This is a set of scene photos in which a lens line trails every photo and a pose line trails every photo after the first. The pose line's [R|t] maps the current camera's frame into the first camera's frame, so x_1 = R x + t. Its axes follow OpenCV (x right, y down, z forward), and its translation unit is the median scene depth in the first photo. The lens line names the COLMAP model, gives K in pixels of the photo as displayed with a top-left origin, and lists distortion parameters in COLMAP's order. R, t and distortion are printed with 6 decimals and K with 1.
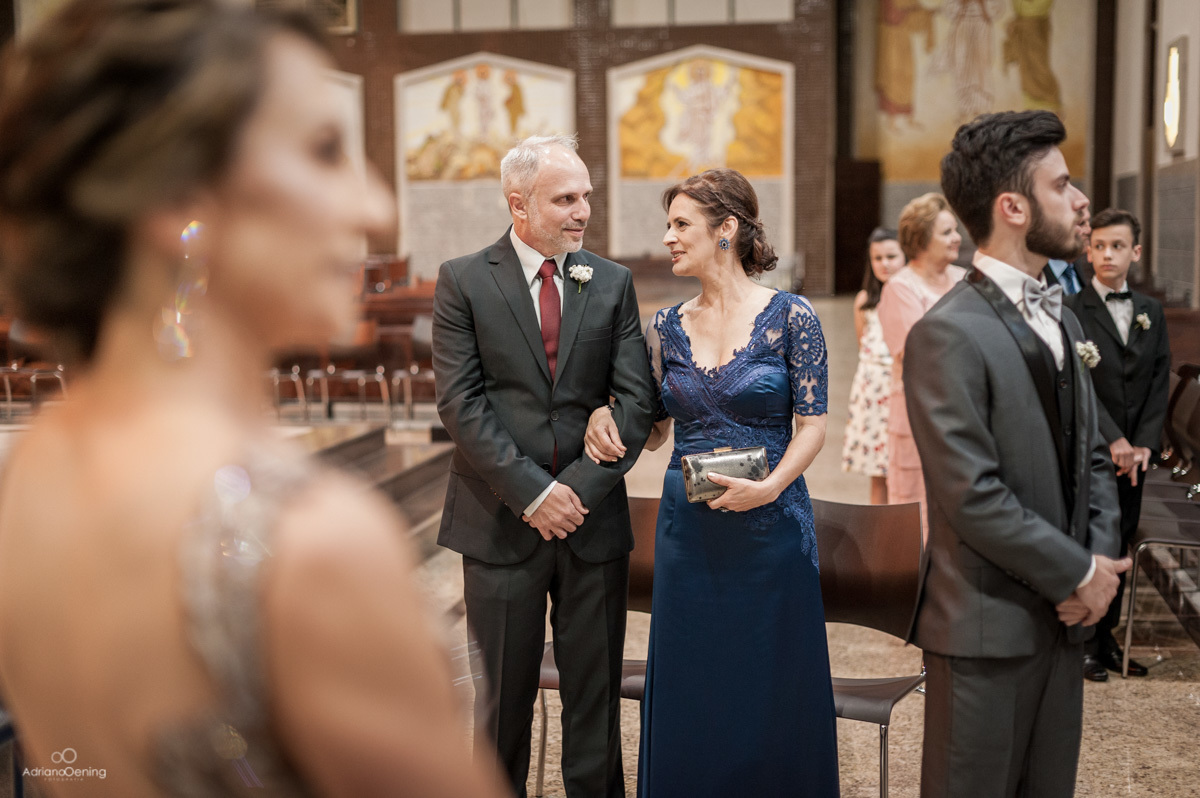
lens RADIAL K [[1704.7, 0, 612.4], [0, 1704.7, 399.7], [0, 0, 1]] dist [-0.001767, 0.057112]
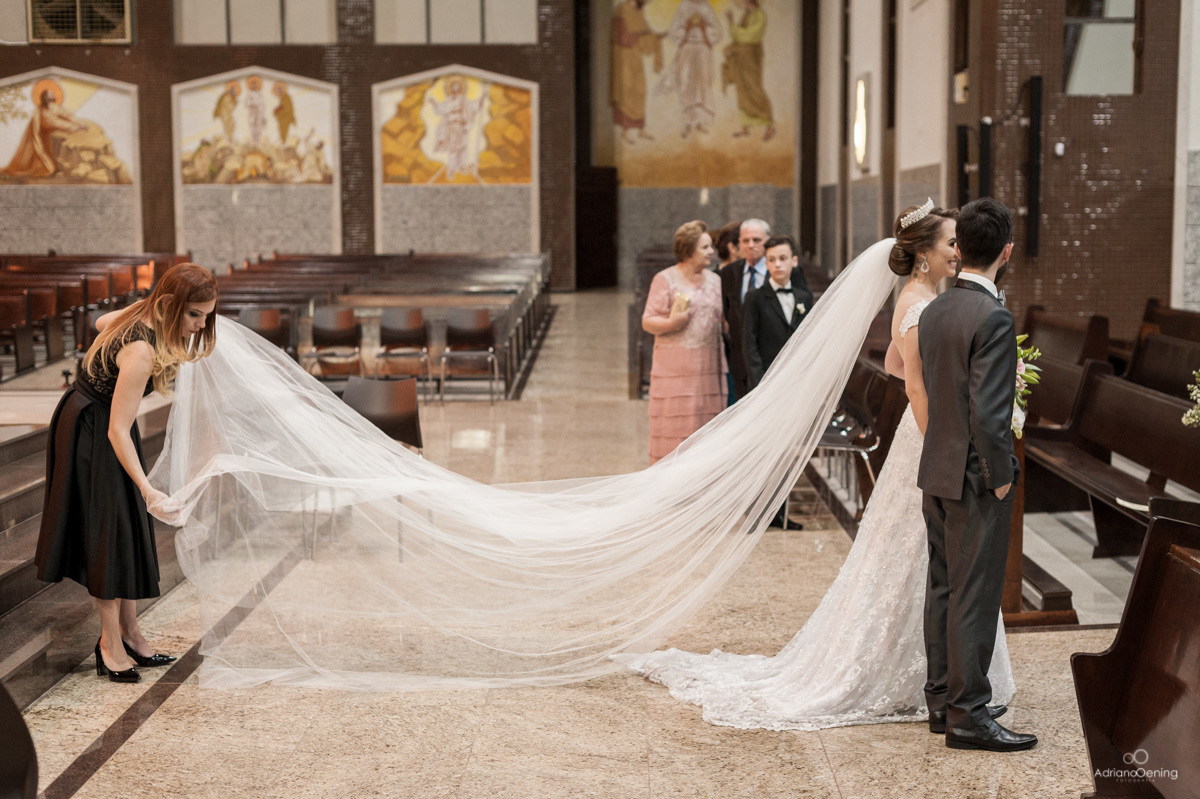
lens RADIAL K [[1704.7, 0, 612.4], [0, 1704.7, 400.2], [0, 0, 1]] dist [-0.001767, 0.057112]
pose [[0.987823, -0.009466, 0.155293, -0.021269], [0.008816, 0.999949, 0.004877, 0.006633], [-0.155332, -0.003449, 0.987856, -0.110287]]
